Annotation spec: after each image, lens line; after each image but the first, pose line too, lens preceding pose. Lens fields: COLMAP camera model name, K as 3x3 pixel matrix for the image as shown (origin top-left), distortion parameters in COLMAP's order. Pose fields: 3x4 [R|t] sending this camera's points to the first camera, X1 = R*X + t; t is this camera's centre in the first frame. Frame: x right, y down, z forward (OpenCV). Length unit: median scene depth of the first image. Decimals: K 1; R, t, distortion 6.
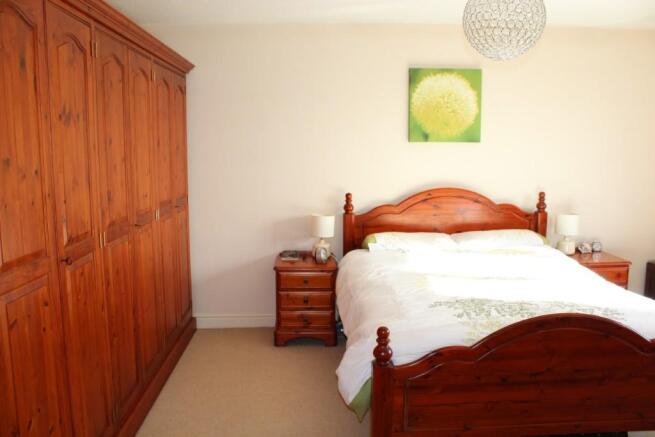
lens RADIAL K [[541.5, 0, 327.5], [0, 541.5, 218.5], [0, 0, 1]] dist [-0.170450, 0.153910]
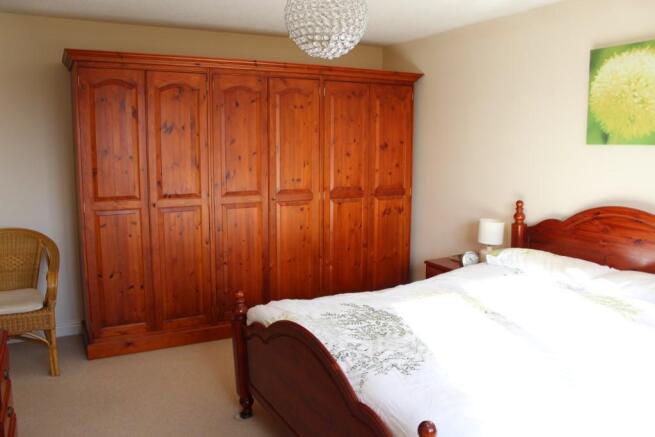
lens RADIAL K [[541.5, 0, 327.5], [0, 541.5, 218.5], [0, 0, 1]] dist [-0.170450, 0.153910]
pose [[0.436172, 0.126687, -0.890901, 0.693737], [-0.127993, 0.988708, 0.077931, -0.045999], [0.890714, 0.080038, 0.447462, 0.326924]]
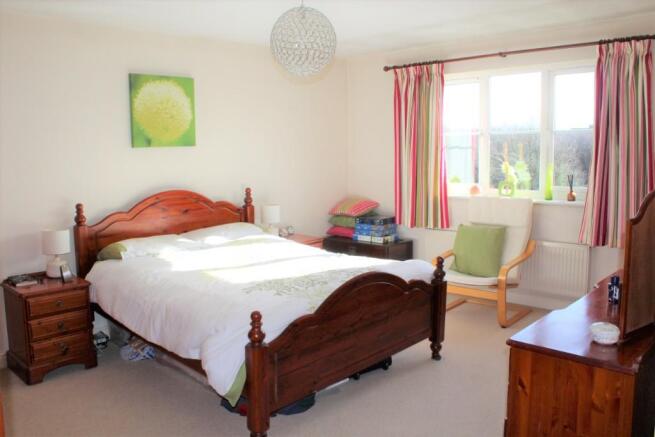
lens RADIAL K [[541.5, 0, 327.5], [0, 541.5, 218.5], [0, 0, 1]] dist [-0.170450, 0.153910]
pose [[0.717836, -0.101618, 0.688756, -0.283061], [0.109960, 0.993422, 0.031966, -0.003271], [-0.687474, 0.052789, 0.724288, 0.047654]]
